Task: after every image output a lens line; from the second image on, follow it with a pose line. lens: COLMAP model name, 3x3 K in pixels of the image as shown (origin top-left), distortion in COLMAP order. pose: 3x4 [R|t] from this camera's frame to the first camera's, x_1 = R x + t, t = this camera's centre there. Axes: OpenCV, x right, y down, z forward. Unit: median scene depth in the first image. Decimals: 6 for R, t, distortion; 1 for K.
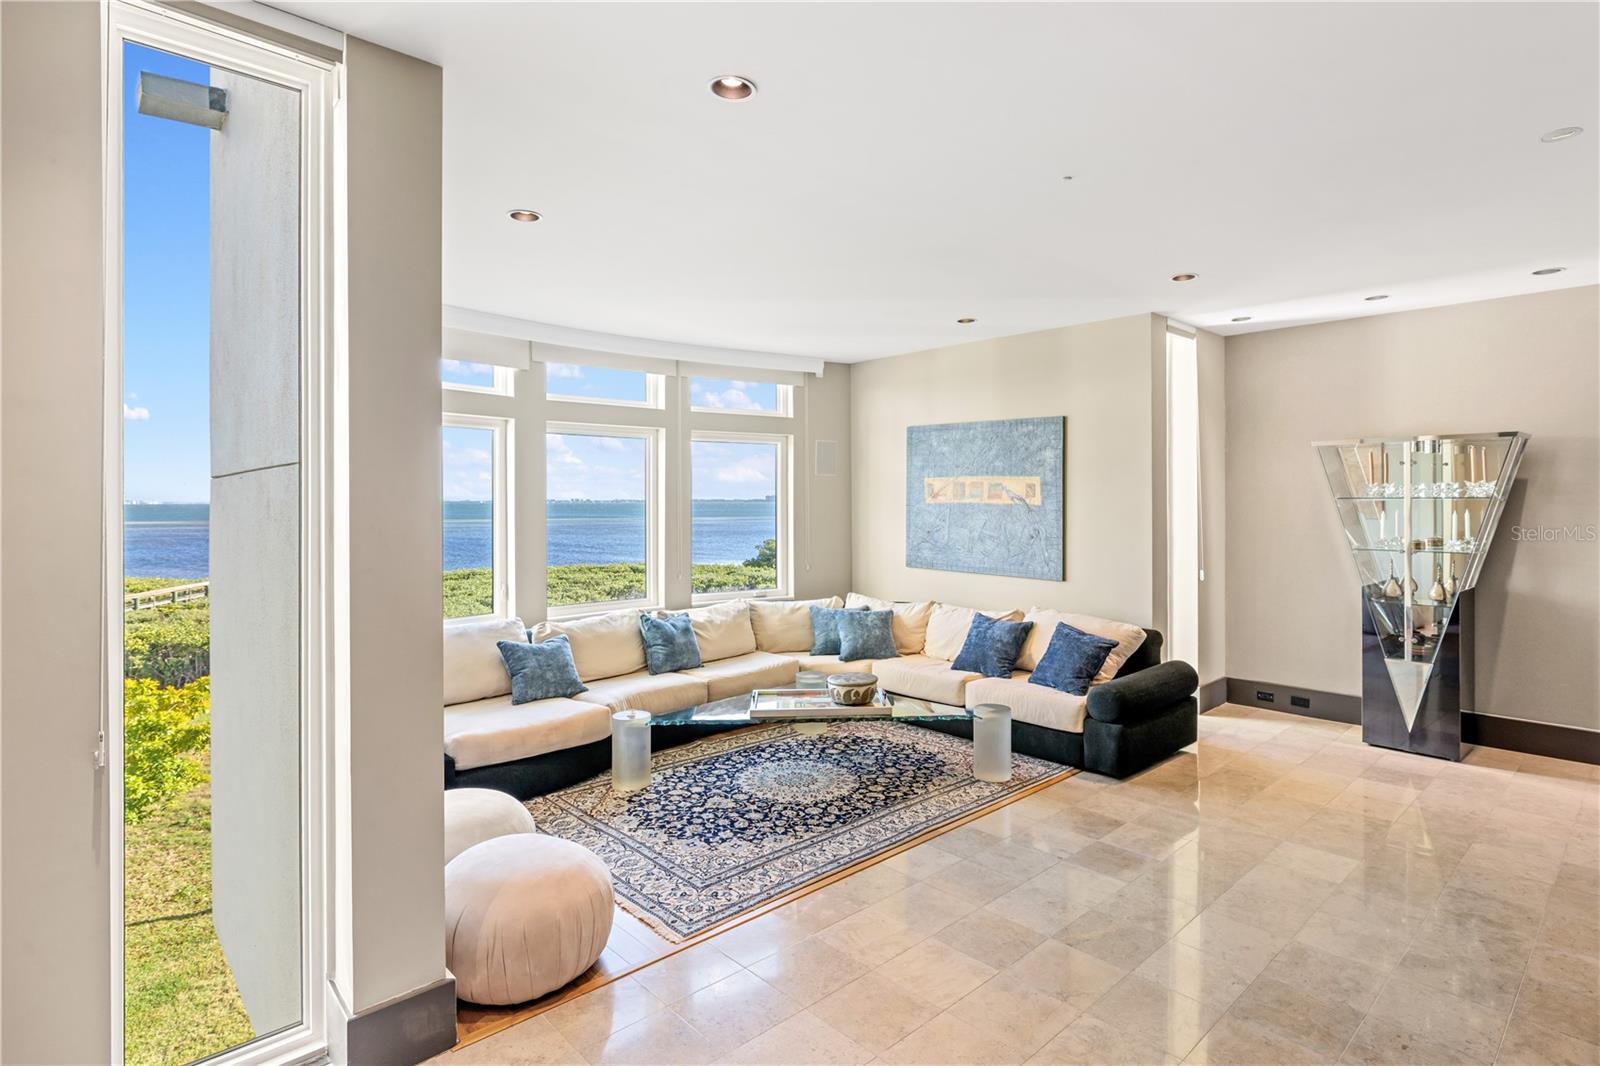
lens RADIAL K [[824.3, 0, 810.5], [0, 824.3, 513.1], [0, 0, 1]] dist [-0.000702, -0.000636]
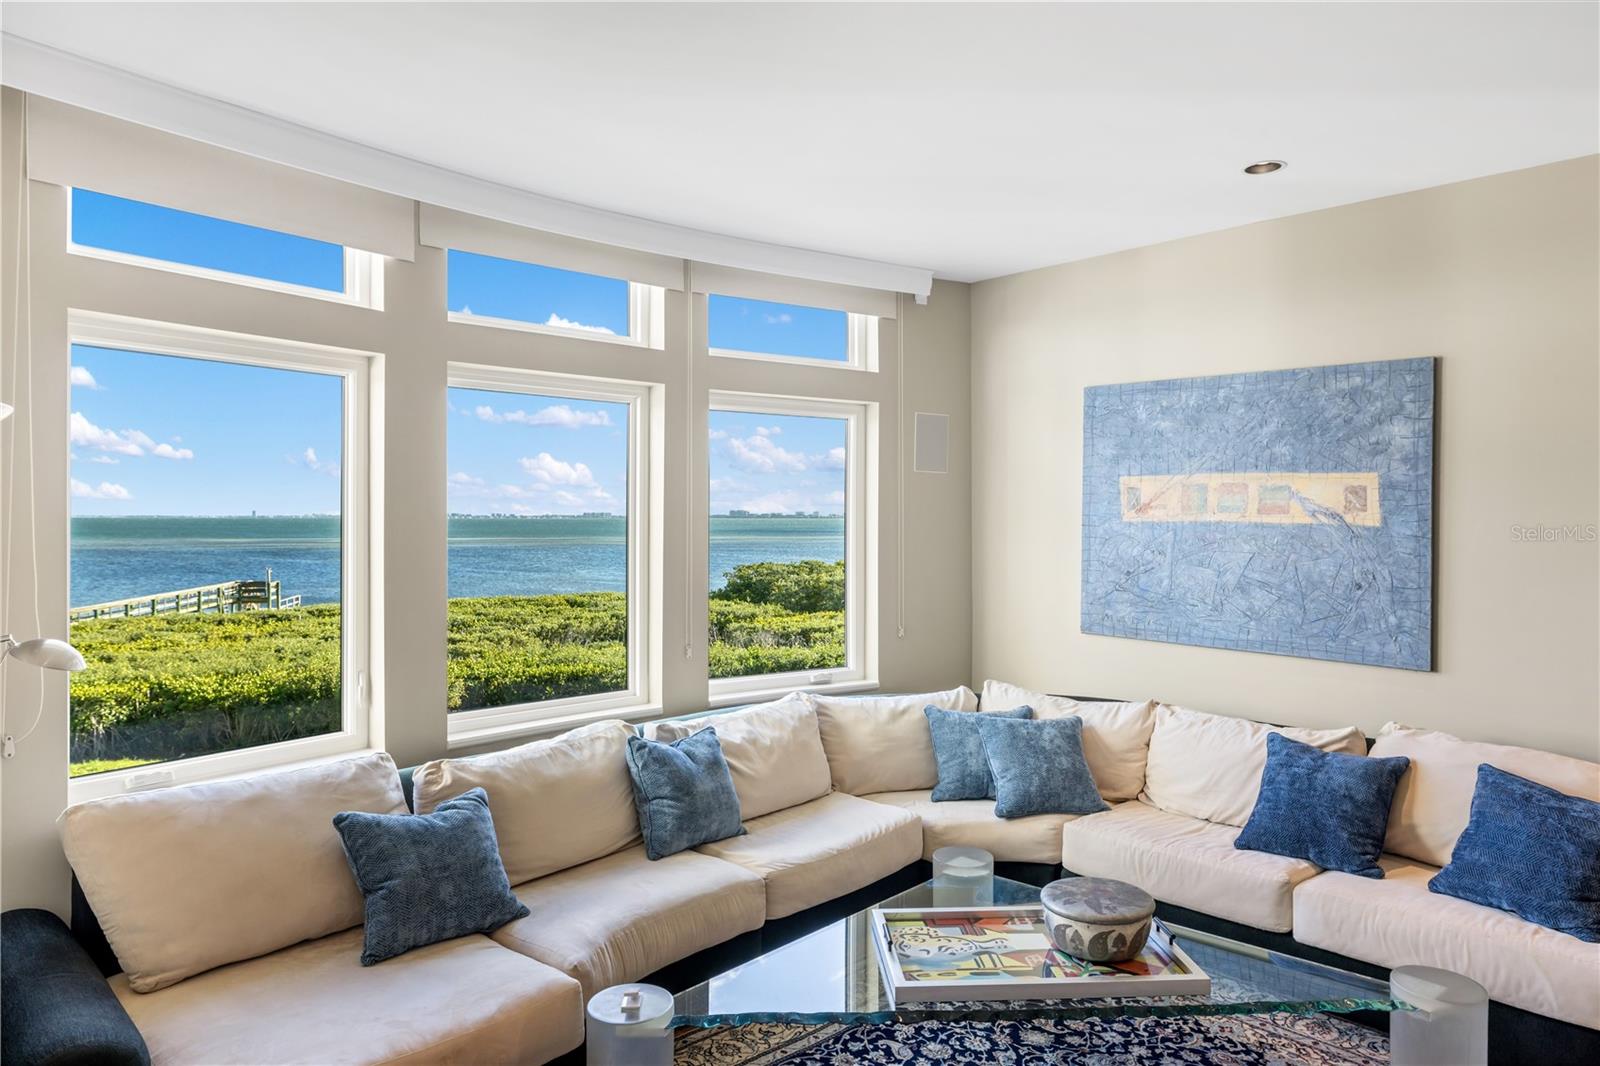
lens RADIAL K [[1060.1, 0, 800.0], [0, 1060.1, 533.0], [0, 0, 1]] dist [0.003689, 0.000554]
pose [[0.999989, 0.004598, 0.000542, -0.094638], [-0.004598, 0.999989, 0.000267, -0.004044], [-0.000541, -0.000270, 1.000000, 0.320509]]
